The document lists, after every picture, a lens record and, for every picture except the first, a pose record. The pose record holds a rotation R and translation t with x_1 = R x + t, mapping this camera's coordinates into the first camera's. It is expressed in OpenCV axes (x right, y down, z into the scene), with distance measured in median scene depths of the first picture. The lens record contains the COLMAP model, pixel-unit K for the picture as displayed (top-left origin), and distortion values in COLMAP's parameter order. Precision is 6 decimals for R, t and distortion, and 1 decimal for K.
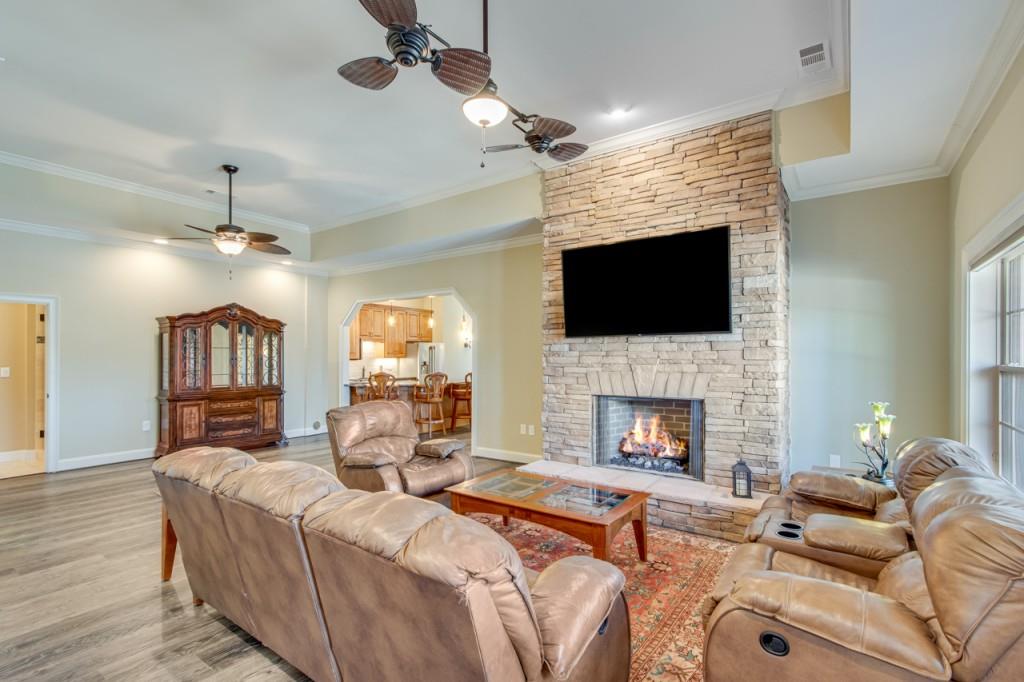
lens RADIAL K [[482.2, 0, 512.0], [0, 482.2, 341.0], [0, 0, 1]] dist [0.001012, 0.000117]
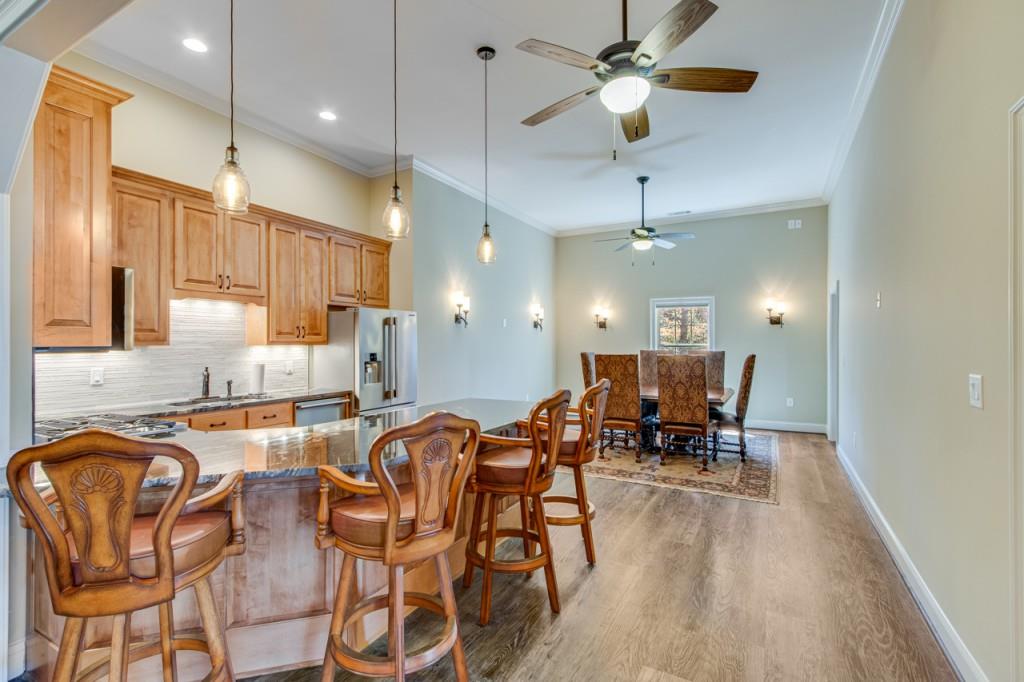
lens RADIAL K [[471.1, 0, 498.3], [0, 471.1, 342.0], [0, 0, 1]] dist [0.002356, 0.000275]
pose [[0.996883, -0.000312, 0.078896, -0.103858], [-0.001737, 0.999663, 0.025905, 0.021867], [-0.078878, -0.025961, 0.996546, 0.580380]]
